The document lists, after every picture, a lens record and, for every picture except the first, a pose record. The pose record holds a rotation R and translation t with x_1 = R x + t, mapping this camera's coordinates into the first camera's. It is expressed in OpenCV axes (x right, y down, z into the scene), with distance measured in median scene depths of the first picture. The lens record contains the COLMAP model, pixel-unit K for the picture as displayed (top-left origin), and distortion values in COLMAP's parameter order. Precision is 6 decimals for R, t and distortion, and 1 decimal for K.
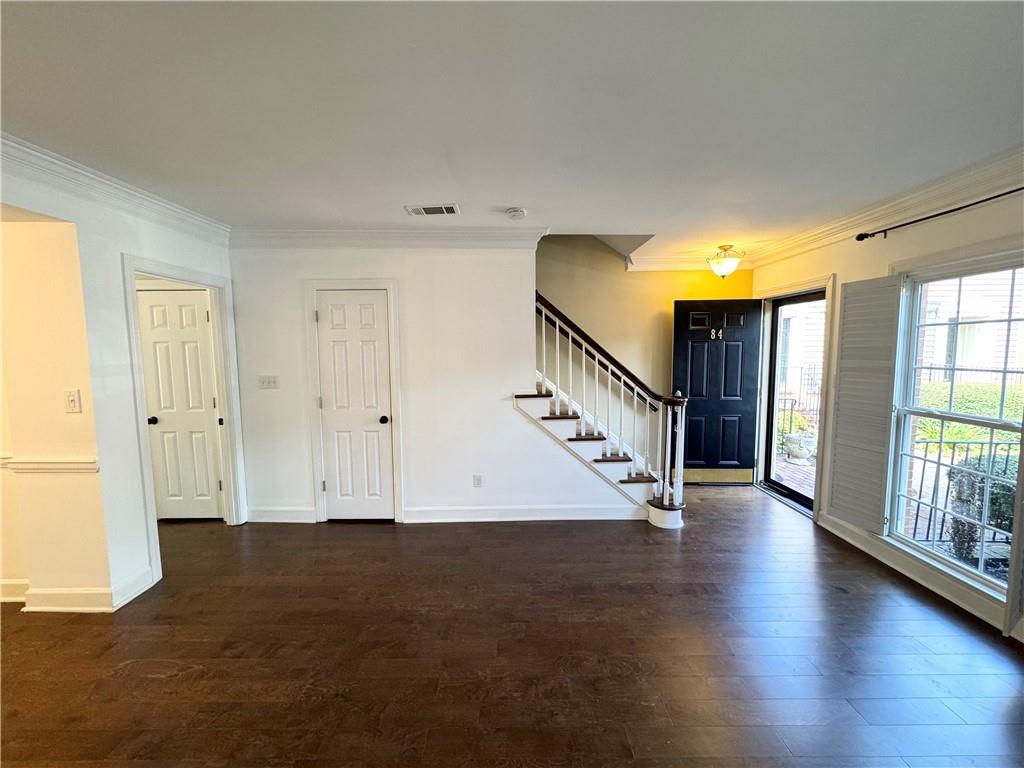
lens RADIAL K [[409.6, 0, 513.2], [0, 409.6, 382.7], [0, 0, 1]] dist [-0.000663, -0.000545]
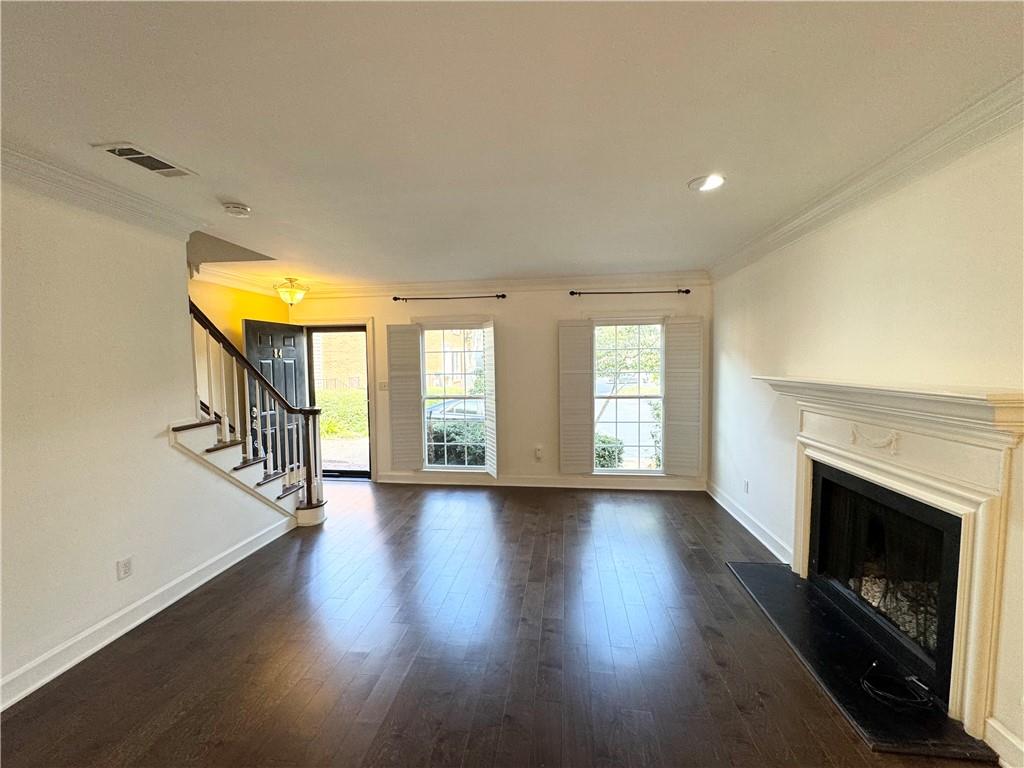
lens RADIAL K [[409.6, 0, 510.2], [0, 409.6, 386.5], [0, 0, 1]] dist [-0.000663, -0.000545]
pose [[0.137004, -0.053624, 0.989118, -0.644897], [0.095189, 0.994625, 0.040738, -0.017075], [-0.985986, 0.088572, 0.141372, 0.278937]]
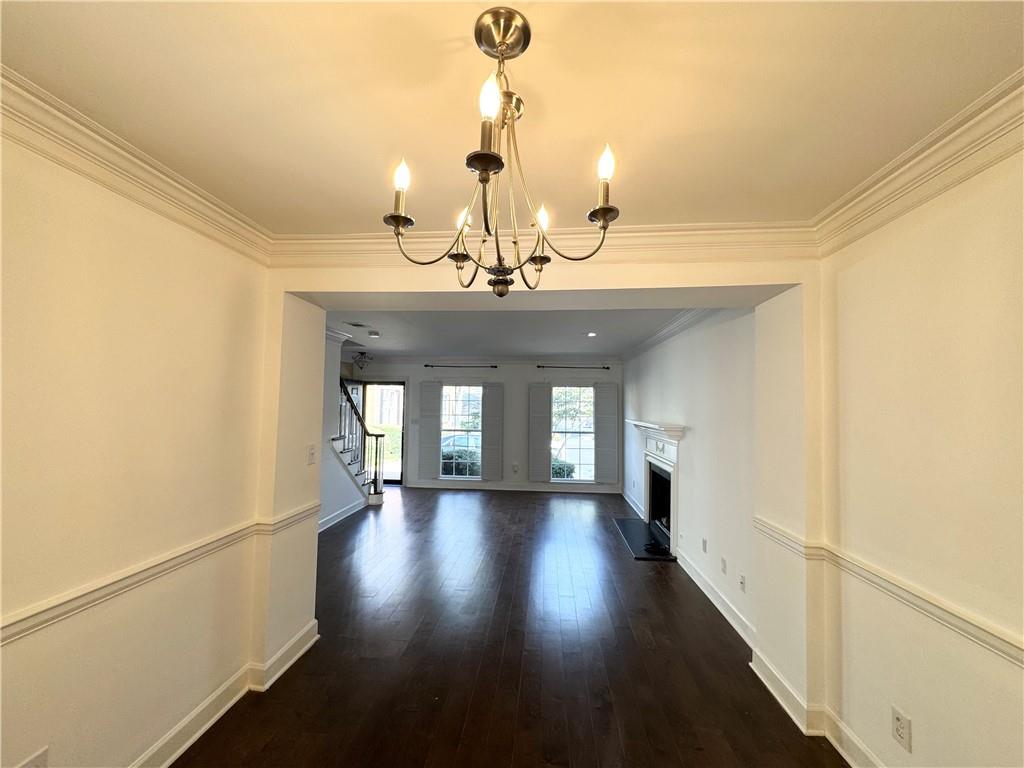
lens RADIAL K [[409.6, 0, 512.9], [0, 409.6, 380.0], [0, 0, 1]] dist [-0.000663, -0.000545]
pose [[0.085438, 0.069434, 0.993921, -1.430916], [0.070166, 0.994673, -0.075518, -0.022706], [-0.993870, 0.076191, 0.080111, 0.207428]]
